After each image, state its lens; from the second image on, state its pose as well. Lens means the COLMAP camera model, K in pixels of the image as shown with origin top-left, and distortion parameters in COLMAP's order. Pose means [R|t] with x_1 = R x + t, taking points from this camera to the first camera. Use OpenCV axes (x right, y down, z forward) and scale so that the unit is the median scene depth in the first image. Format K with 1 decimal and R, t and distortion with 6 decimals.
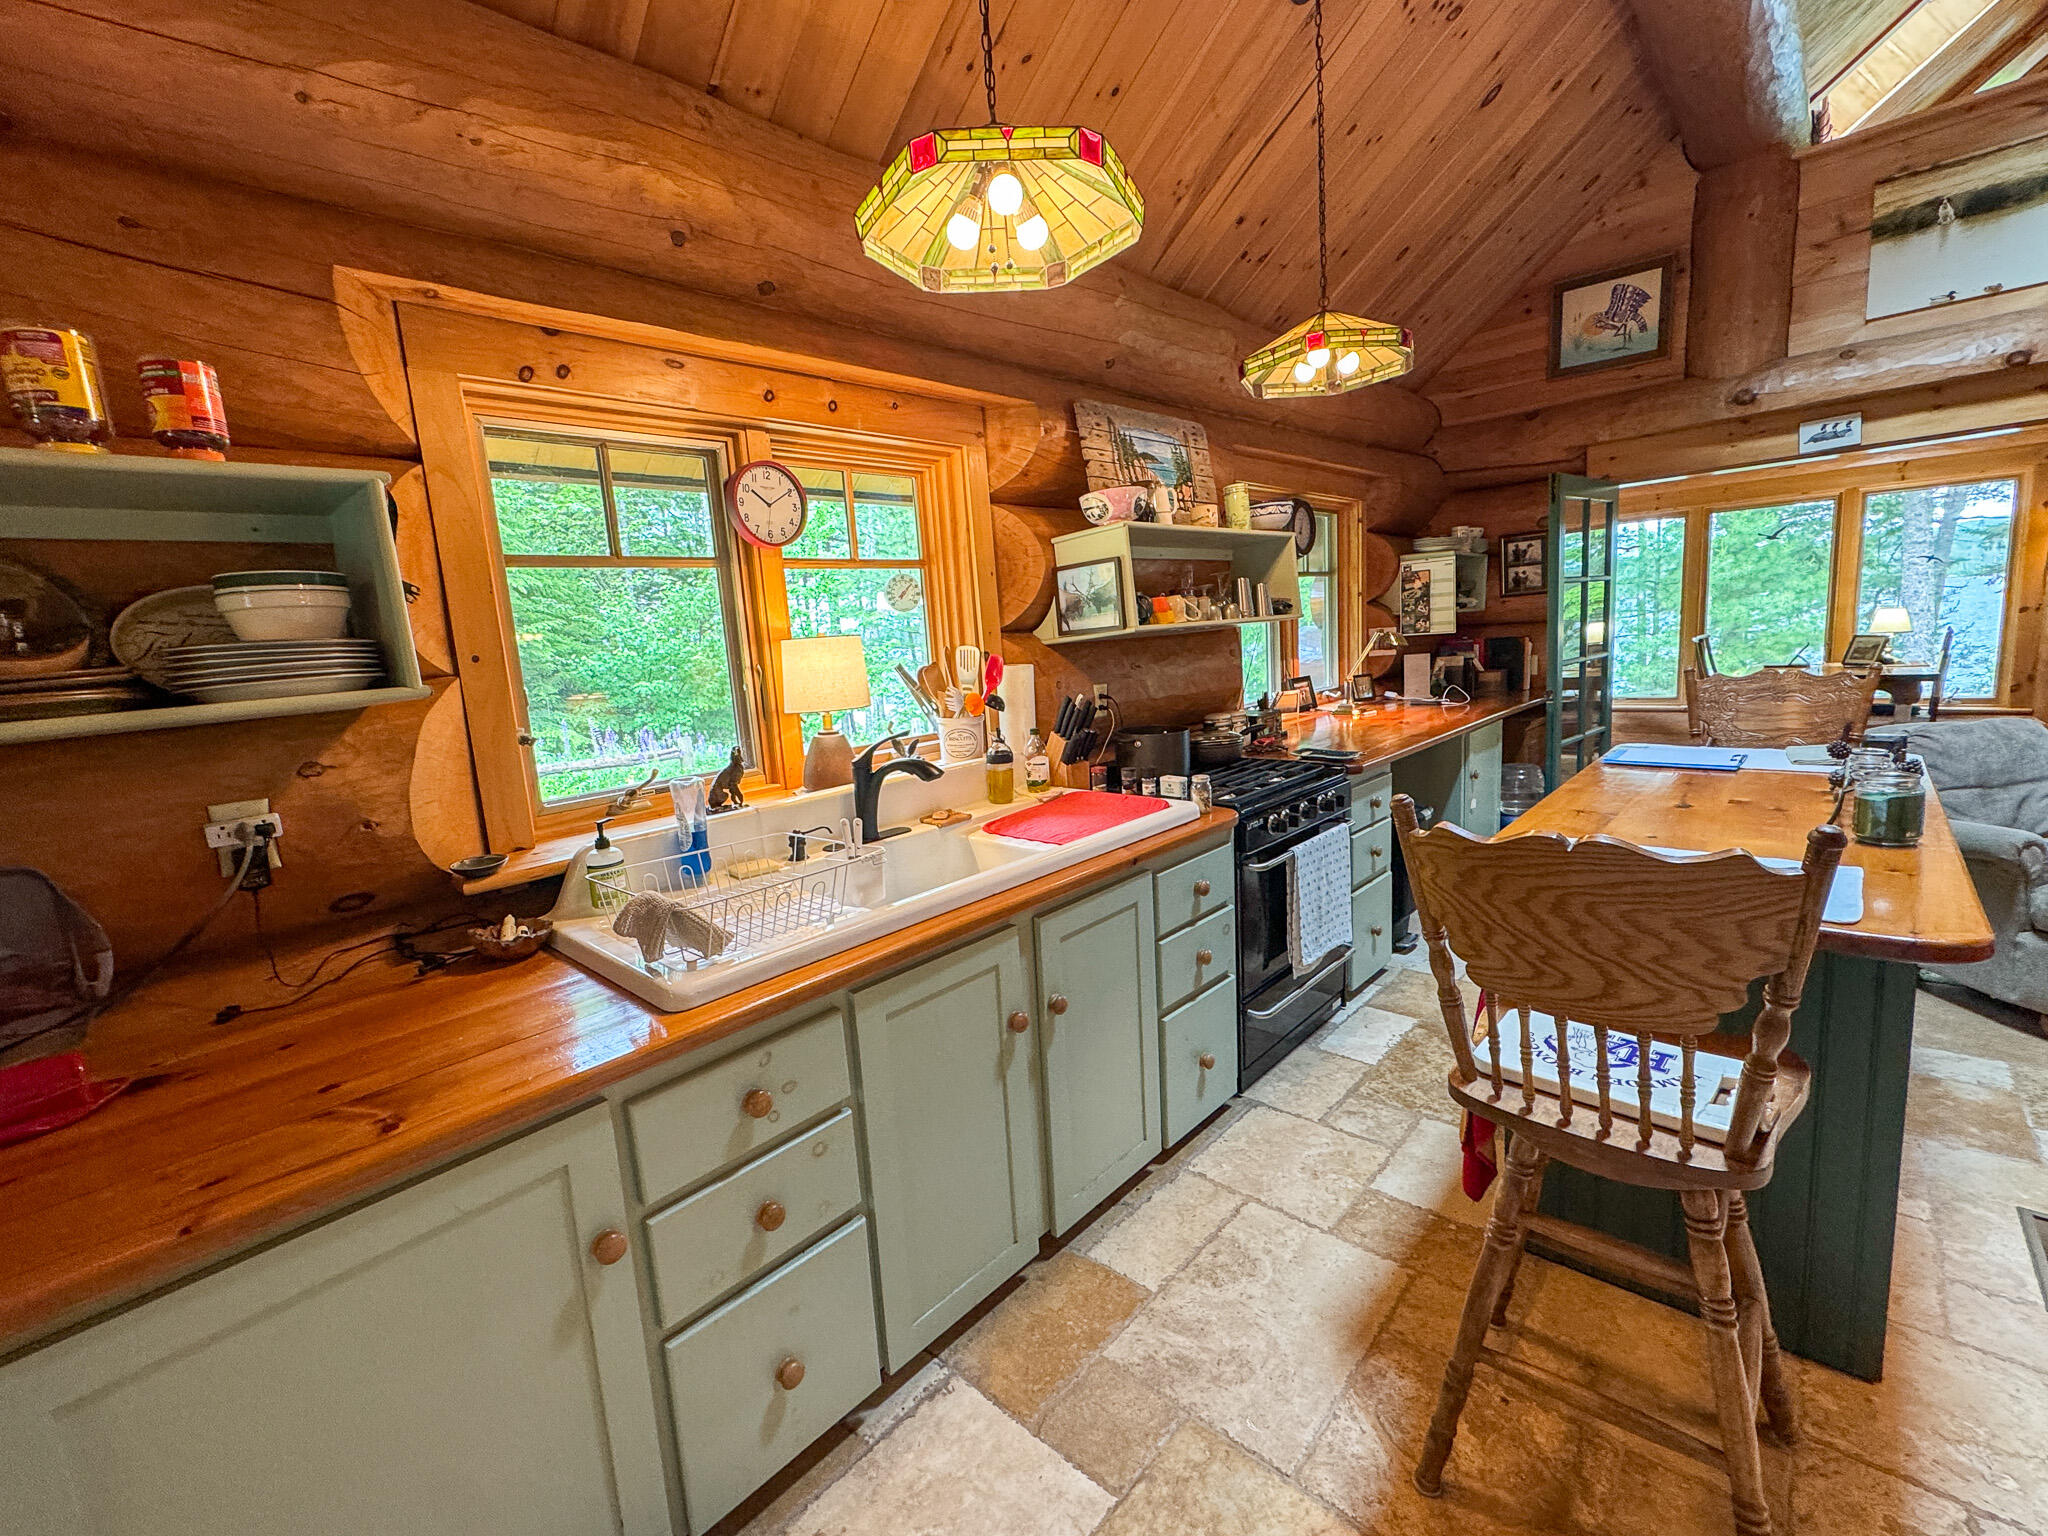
lens RADIAL K [[870.6, 0, 1020.9], [0, 870.6, 767.9], [0, 0, 1]] dist [-0.001781, -0.000408]
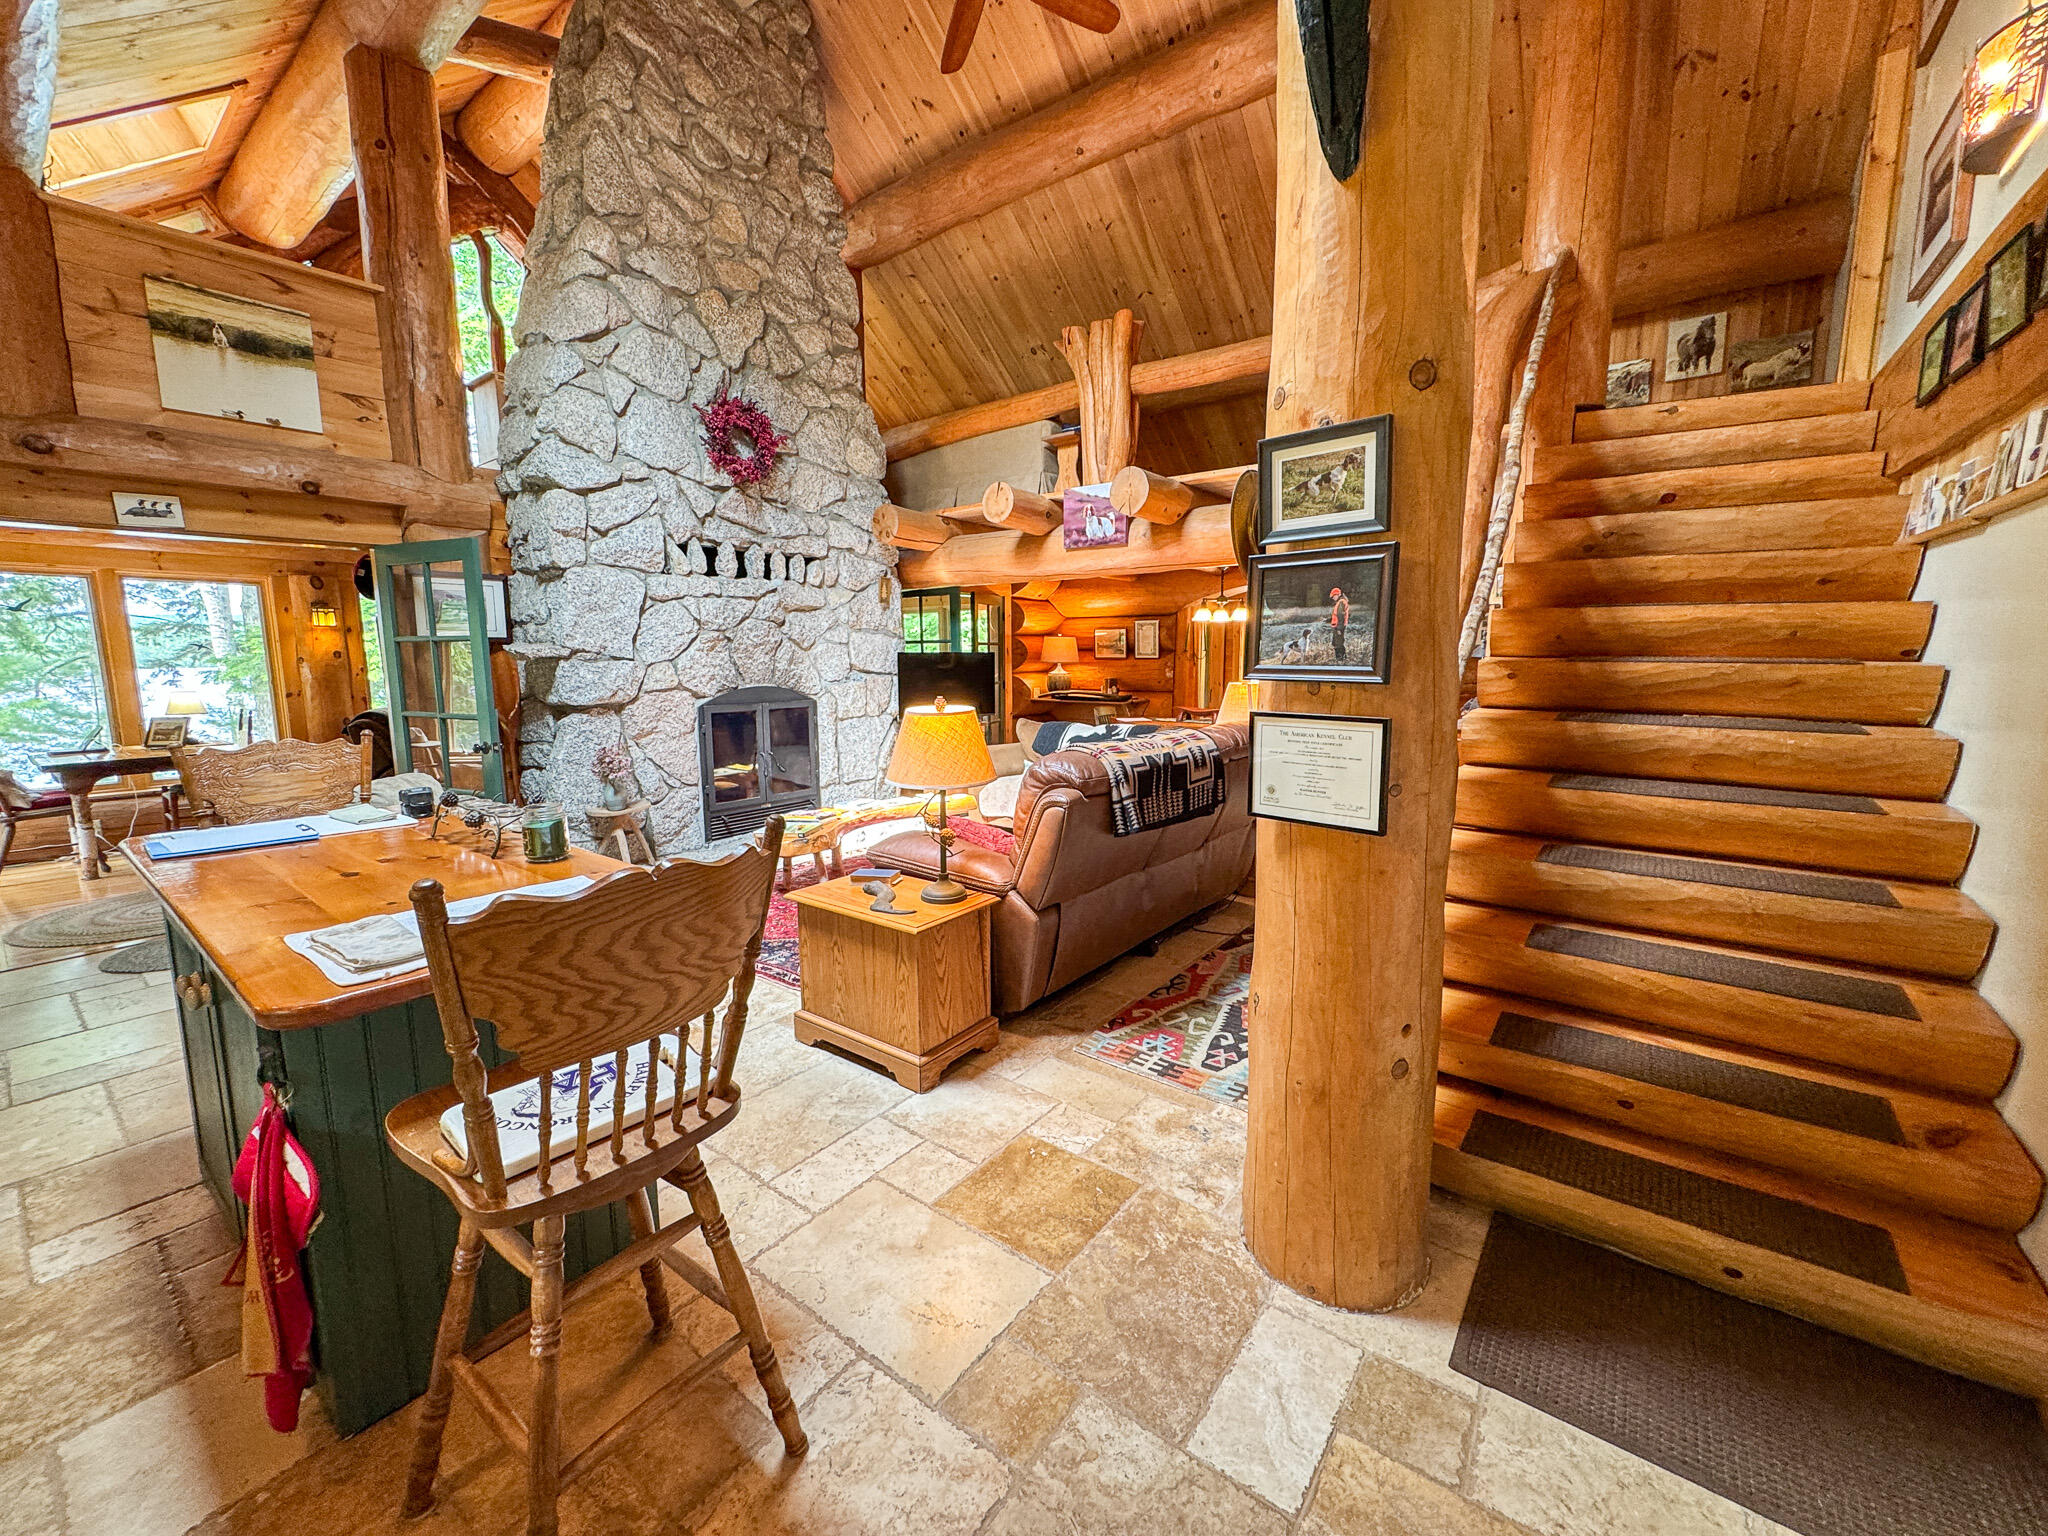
lens RADIAL K [[812.8, 0, 1019.3], [0, 812.8, 768.3], [0, 0, 1]] dist [0.000687, -0.000798]
pose [[-0.091942, -0.068048, 0.993437, -0.141277], [0.164774, 0.982869, 0.082574, -0.017316], [-0.982037, 0.171284, -0.079154, 0.232076]]
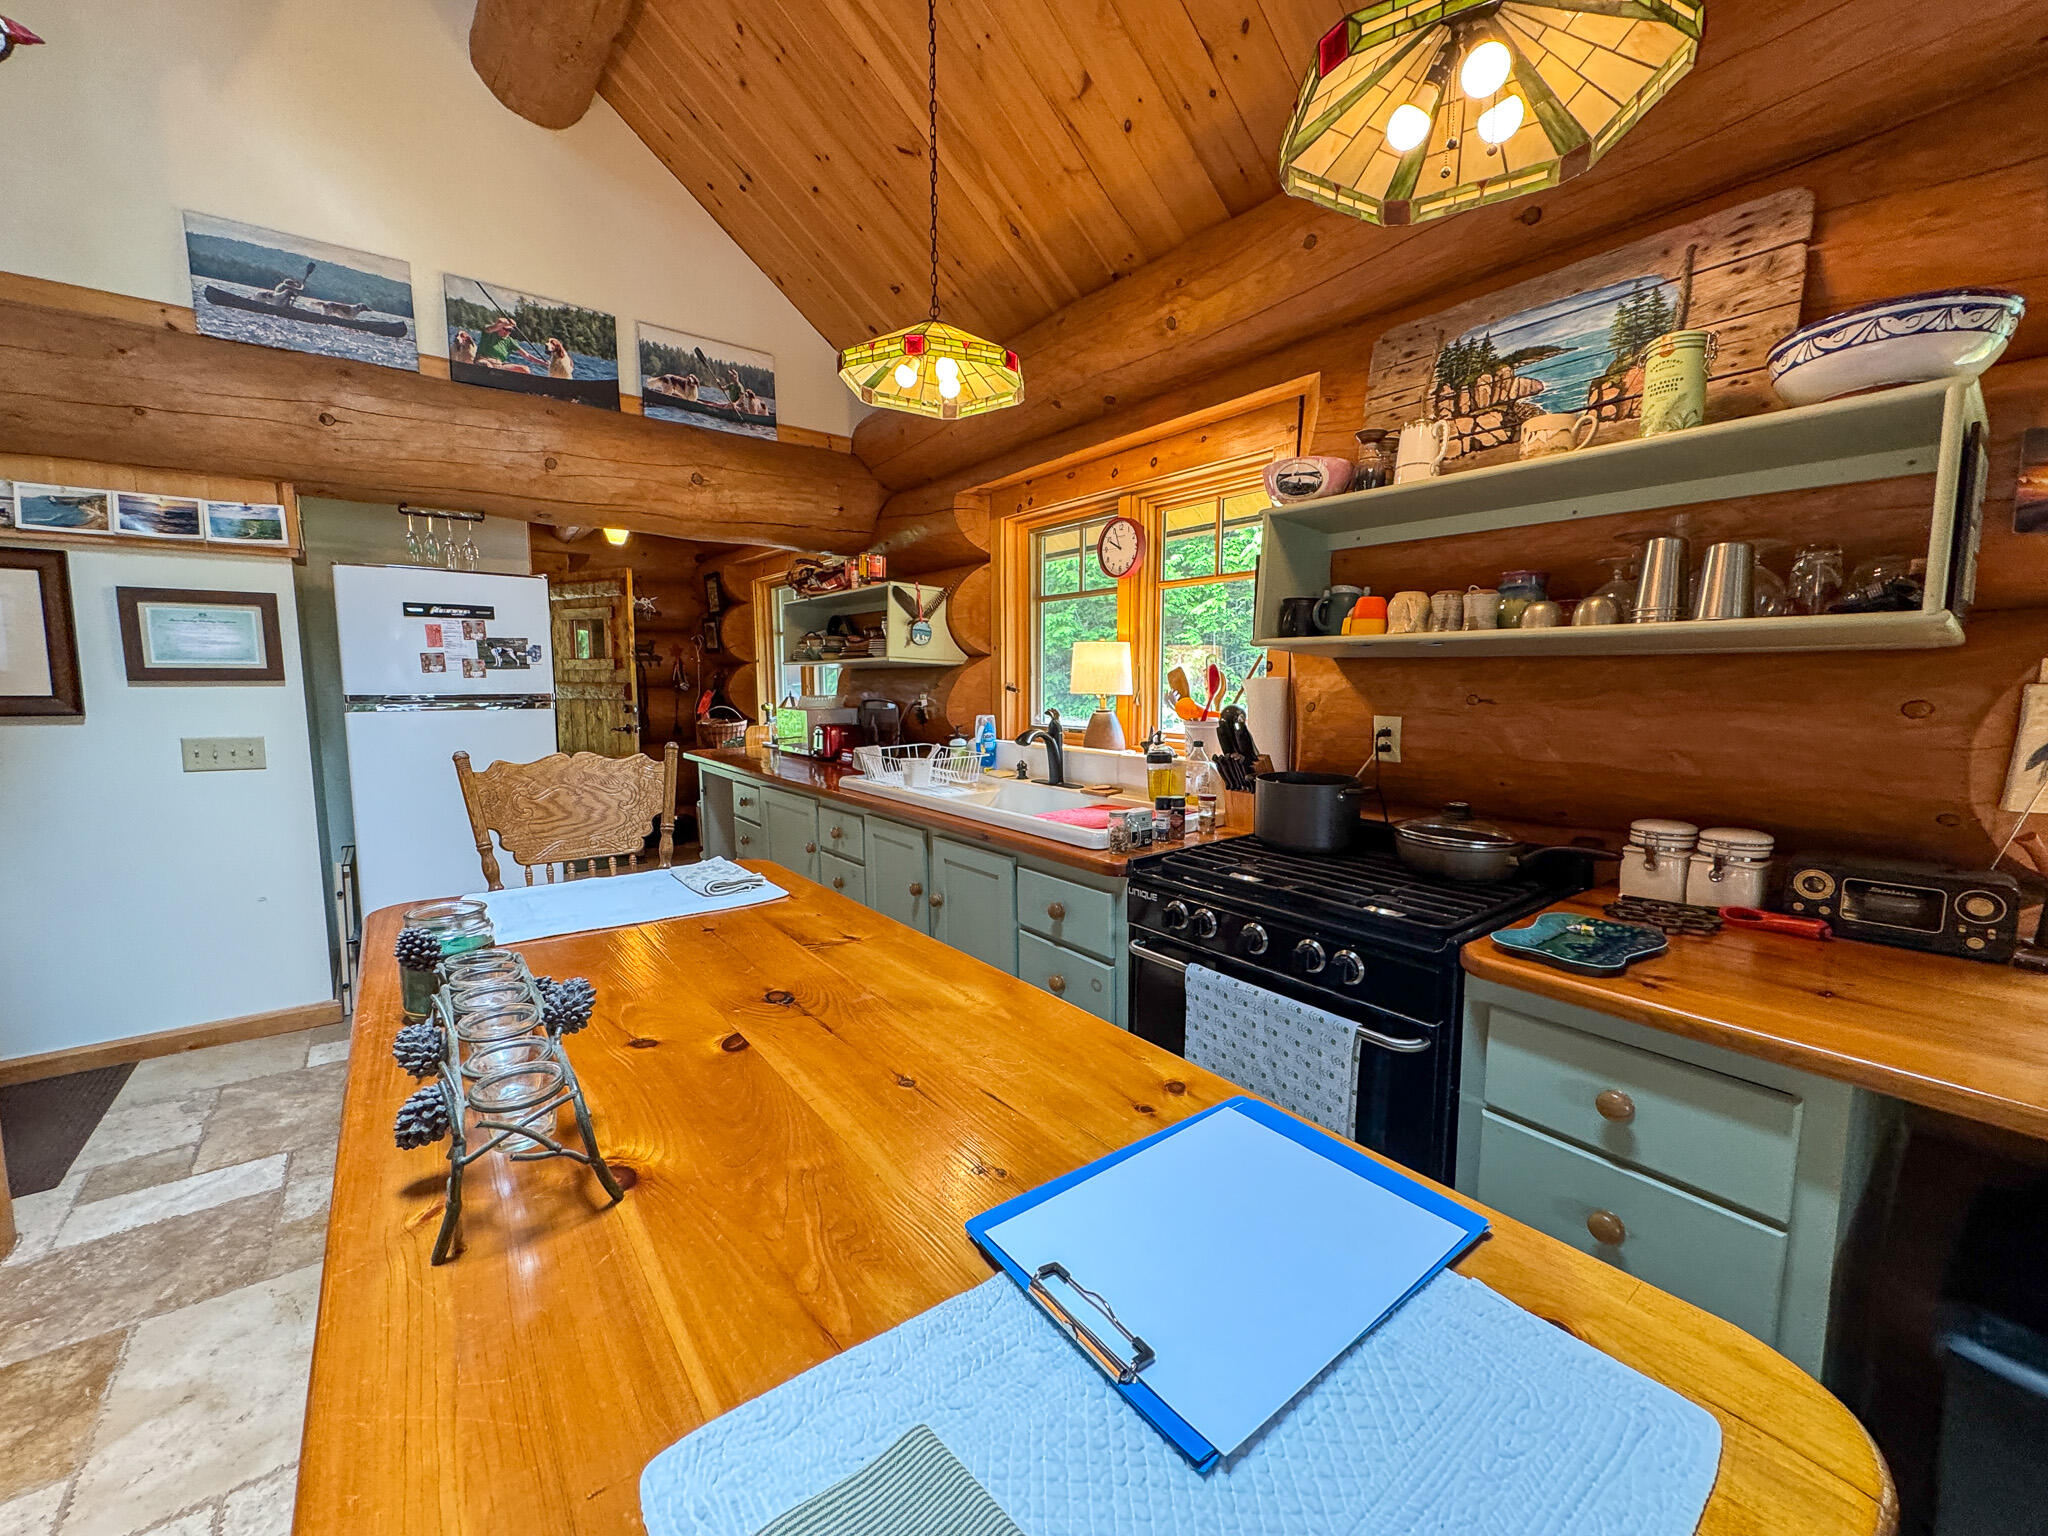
lens RADIAL K [[812.8, 0, 1019.3], [0, 812.8, 768.3], [0, 0, 1]] dist [0.000687, -0.000798]
pose [[-0.164621, 0.181357, -0.969541, 0.877047], [-0.142200, 0.968319, 0.205273, -0.162720], [0.976053, 0.171661, -0.133617, 0.863055]]
